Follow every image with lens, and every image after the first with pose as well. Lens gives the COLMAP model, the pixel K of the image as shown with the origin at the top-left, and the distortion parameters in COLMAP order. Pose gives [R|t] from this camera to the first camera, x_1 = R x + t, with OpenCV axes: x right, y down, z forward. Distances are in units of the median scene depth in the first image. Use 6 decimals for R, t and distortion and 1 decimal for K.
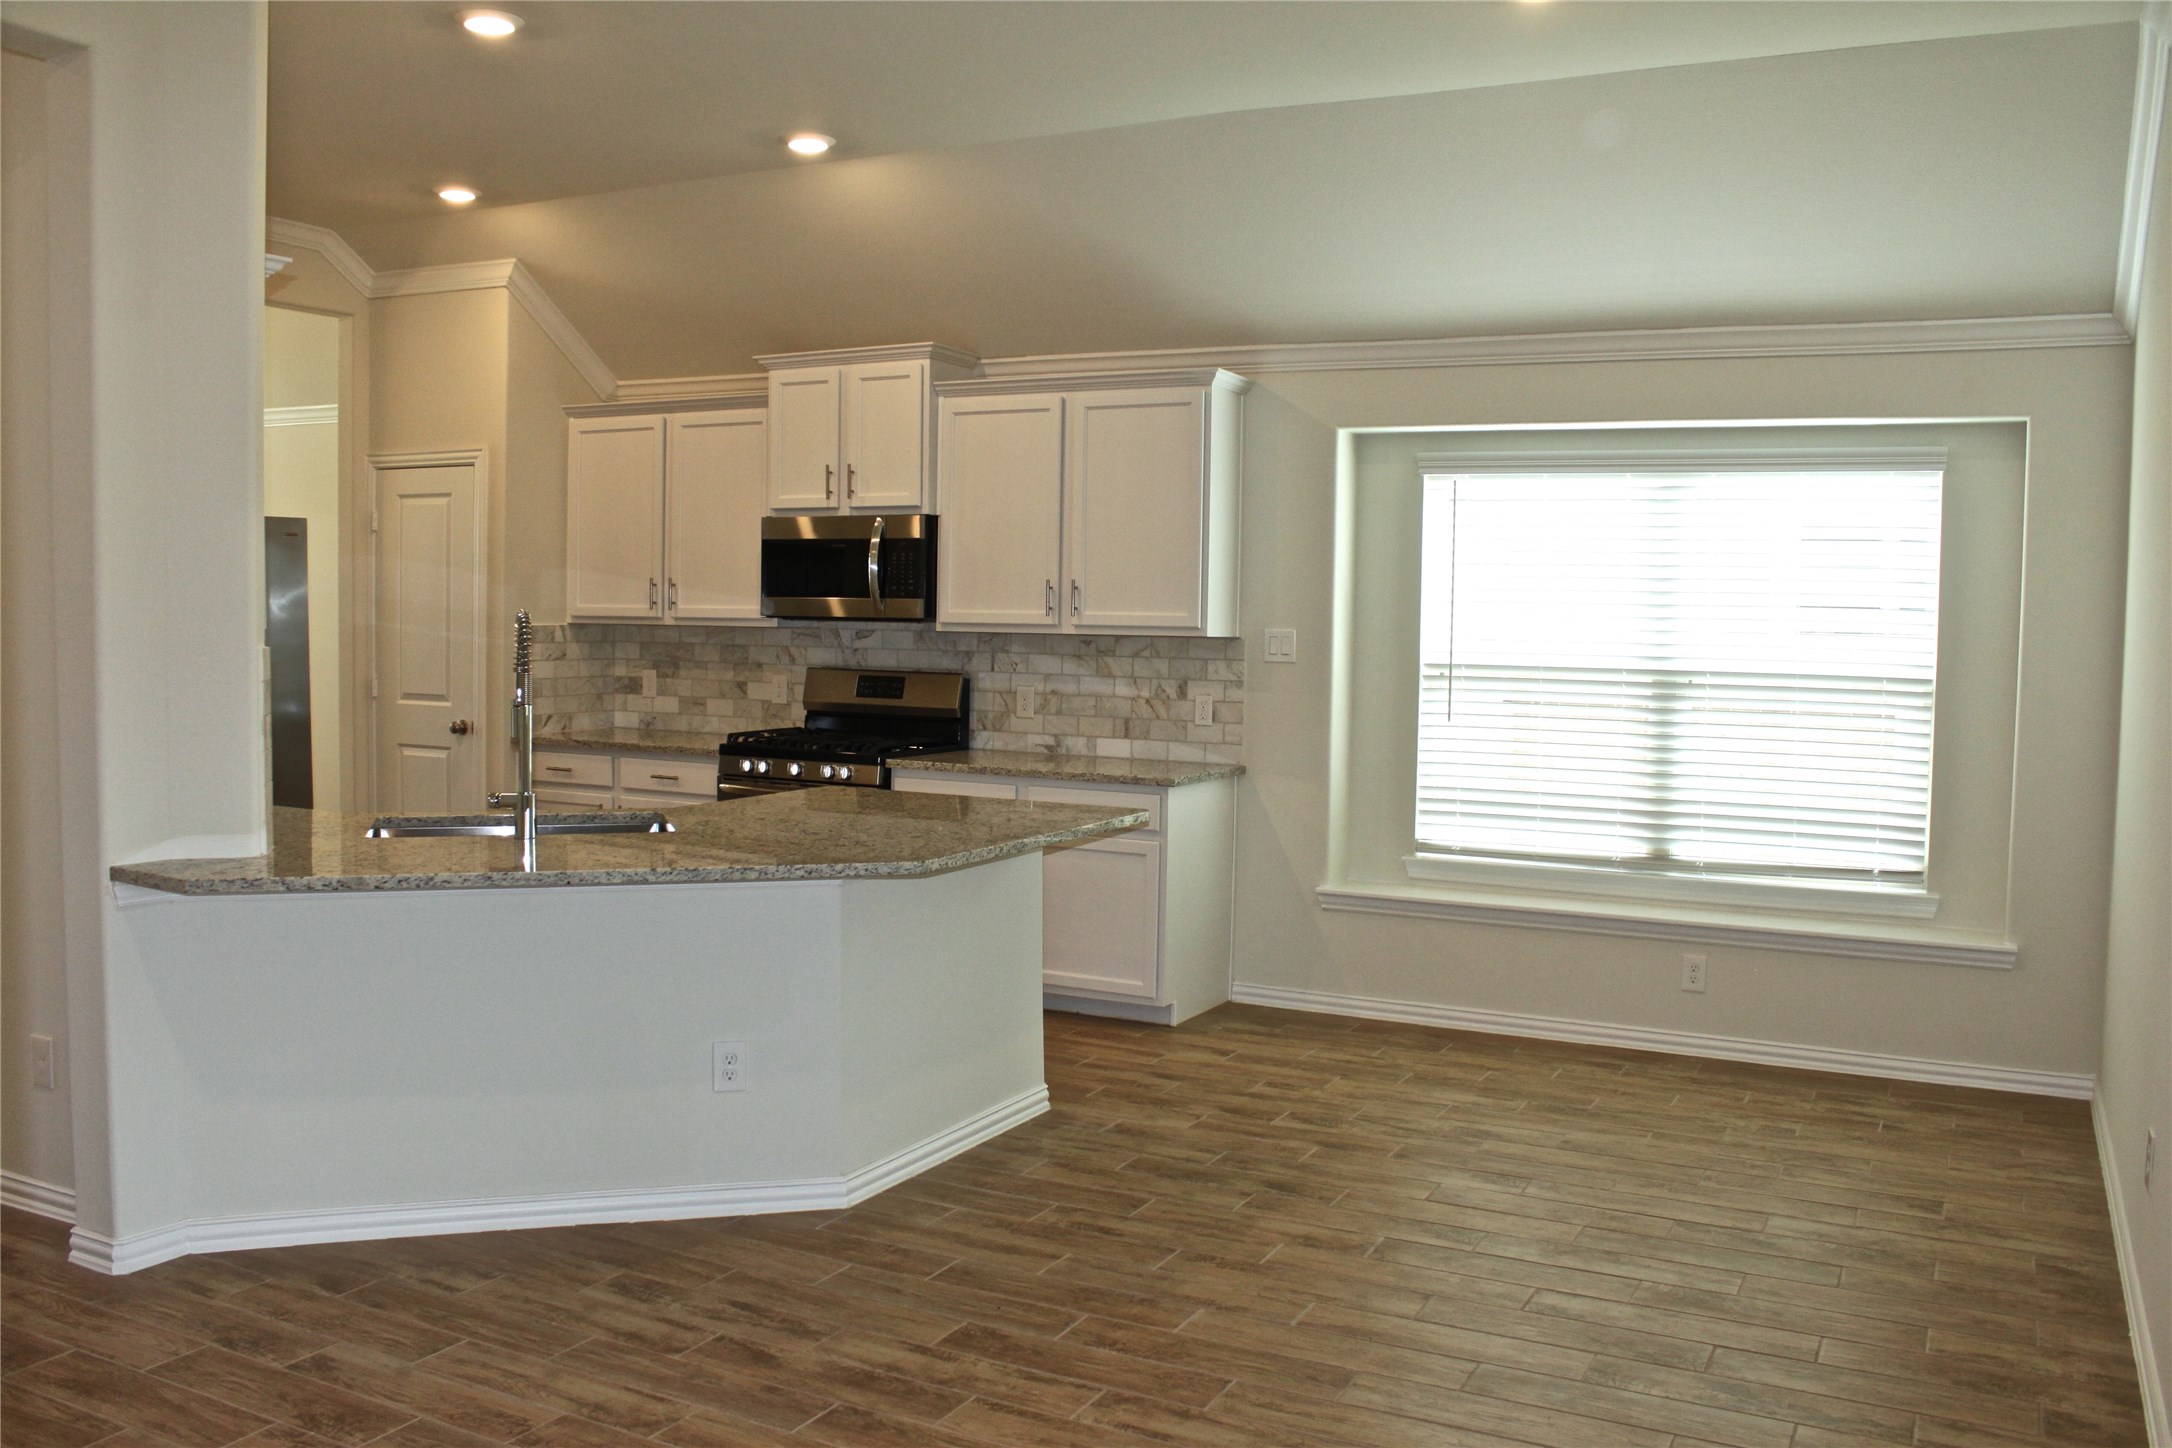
lens RADIAL K [[1874.5, 0, 1086.0], [0, 1874.5, 724.0], [0, 0, 1]] dist [-0.167233, 0.166025]
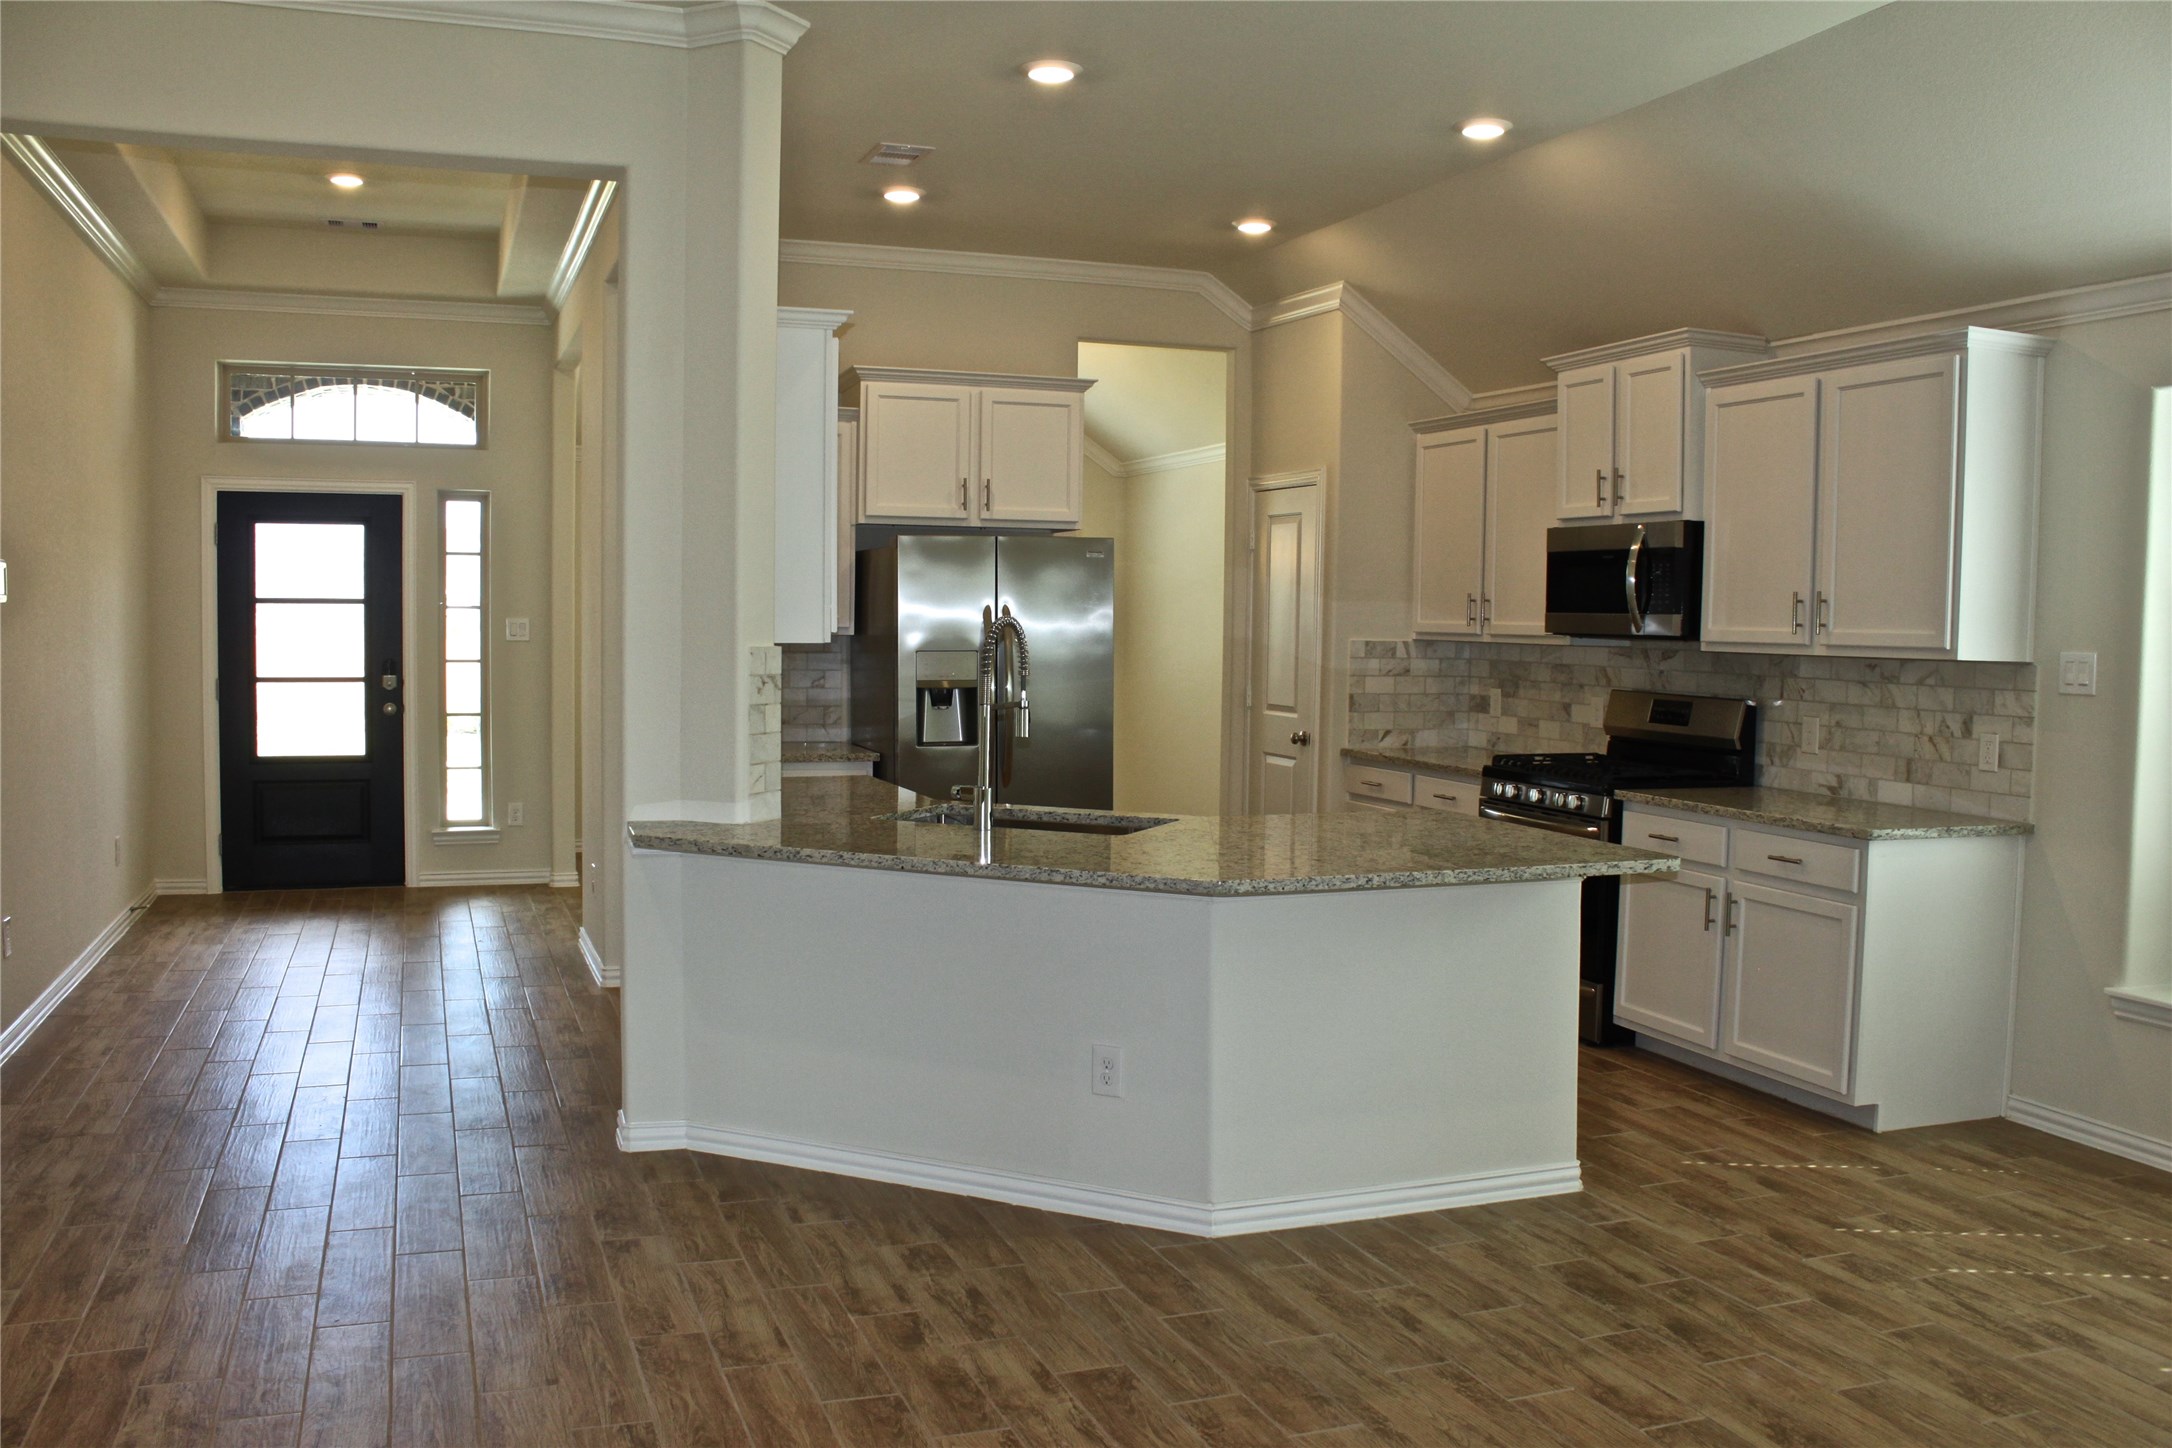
lens RADIAL K [[1874.5, 0, 1086.0], [0, 1874.5, 724.0], [0, 0, 1]] dist [-0.167233, 0.166025]
pose [[0.729695, 0.035777, -0.682836, 0.317231], [-0.047191, 0.998884, 0.001907, -0.002717], [0.682143, 0.030832, 0.730569, 0.164119]]
